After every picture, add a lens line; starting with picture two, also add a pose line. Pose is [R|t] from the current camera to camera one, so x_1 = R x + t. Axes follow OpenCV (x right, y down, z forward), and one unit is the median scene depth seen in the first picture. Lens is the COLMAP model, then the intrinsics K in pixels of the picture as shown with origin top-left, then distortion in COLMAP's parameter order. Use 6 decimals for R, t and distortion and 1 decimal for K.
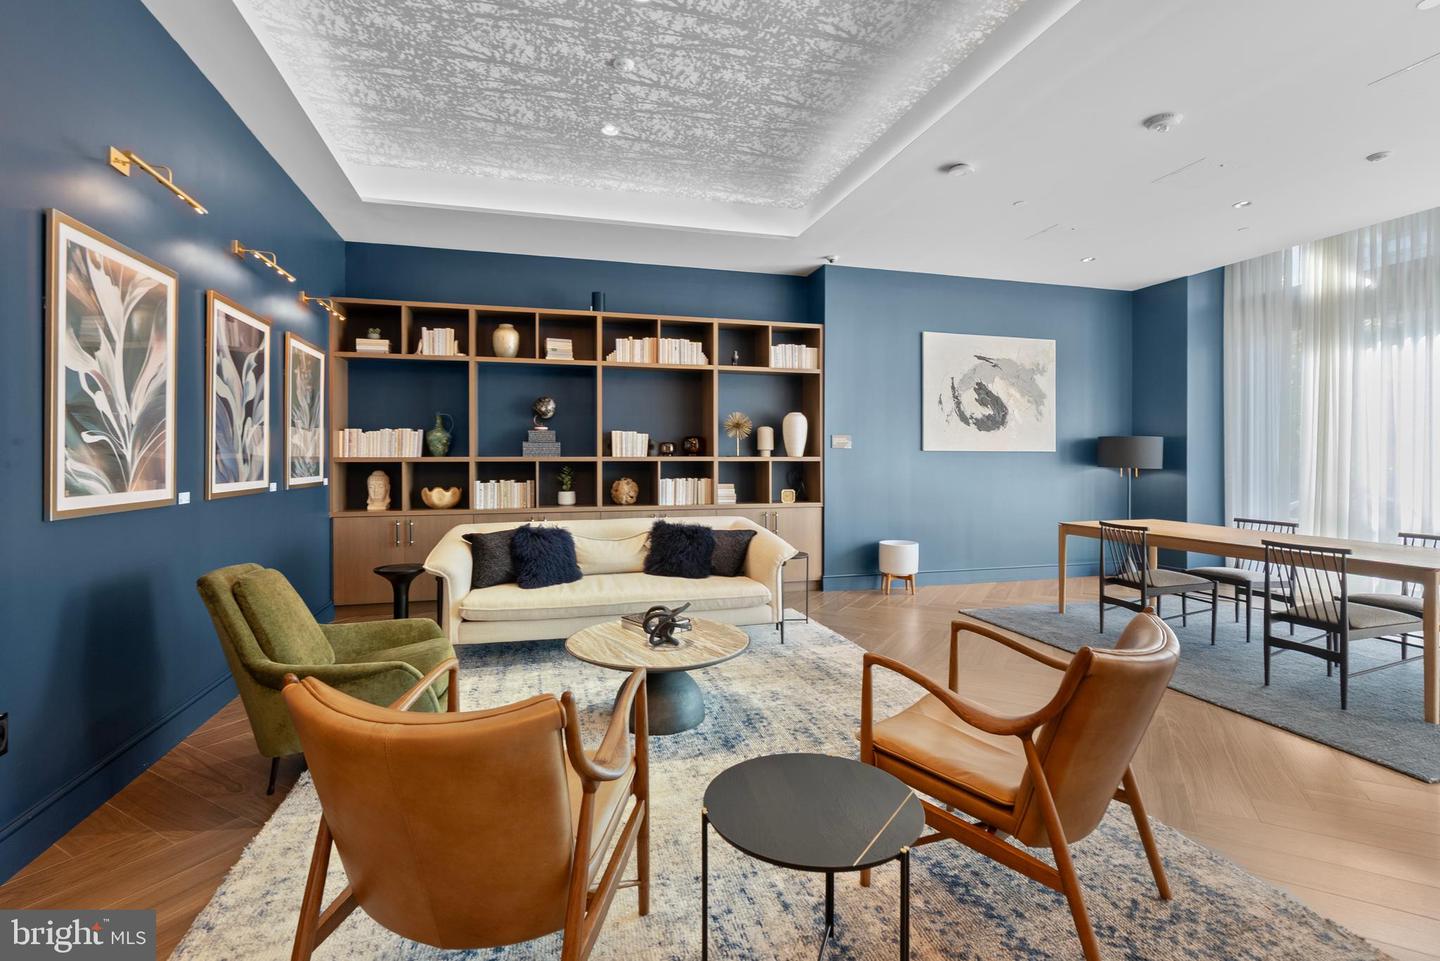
lens RADIAL K [[664.6, 0, 718.2], [0, 664.6, 461.4], [0, 0, 1]] dist [0.000543, 0.000110]
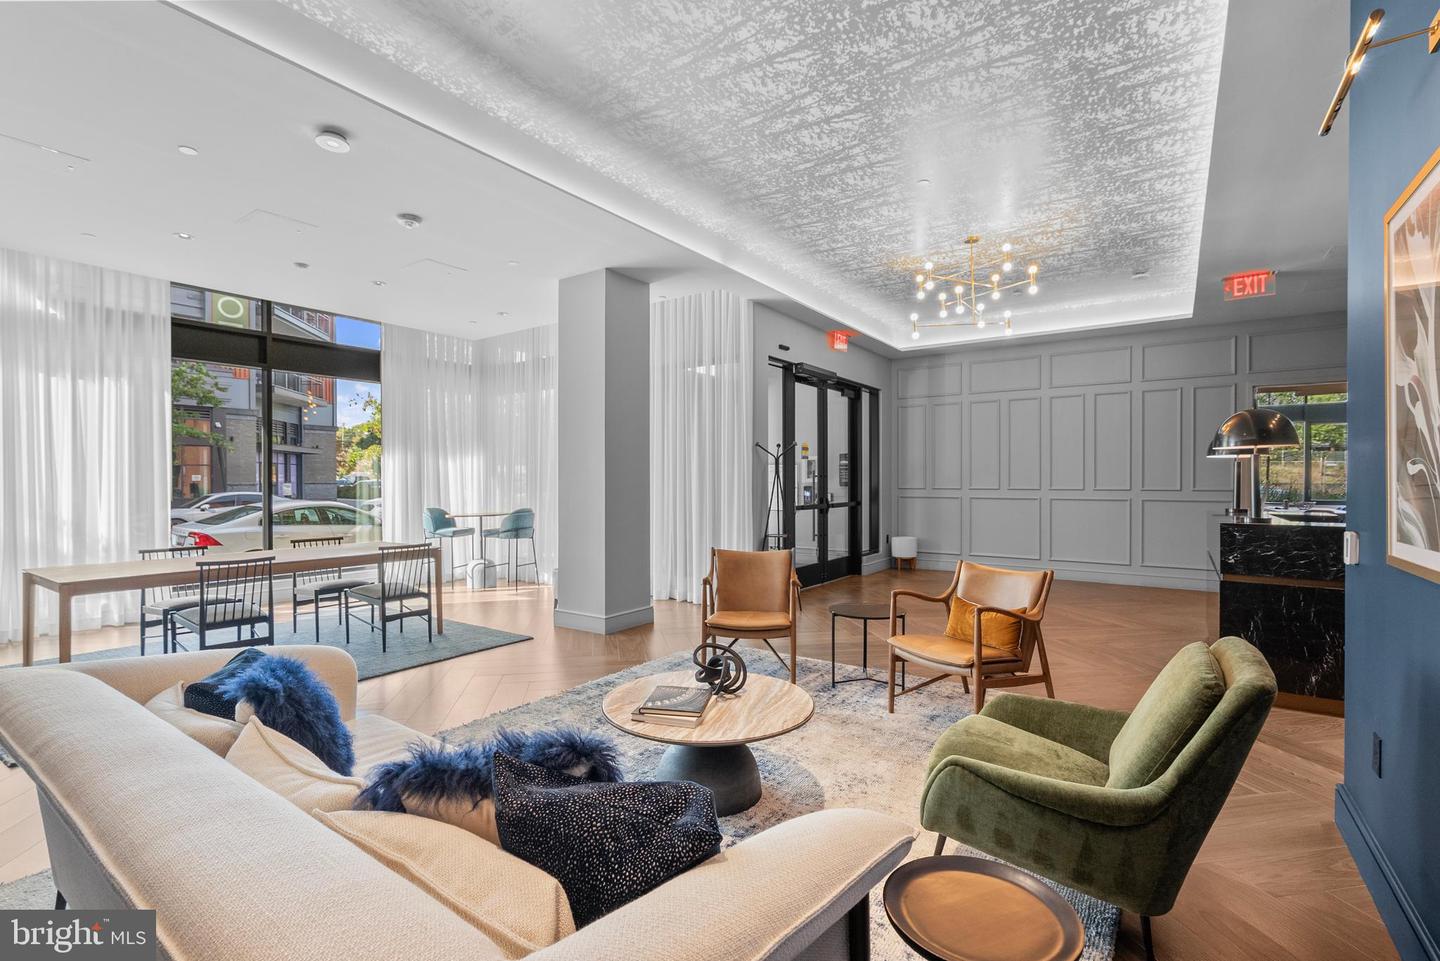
lens RADIAL K [[647.1, 0, 713.5], [0, 647.1, 483.9], [0, 0, 1]] dist [-0.000686, -0.000459]
pose [[-0.625691, -0.004503, 0.780058, -0.438452], [-0.000064, 0.999984, 0.005721, -0.008282], [-0.780071, 0.003529, -0.625681, 0.974571]]
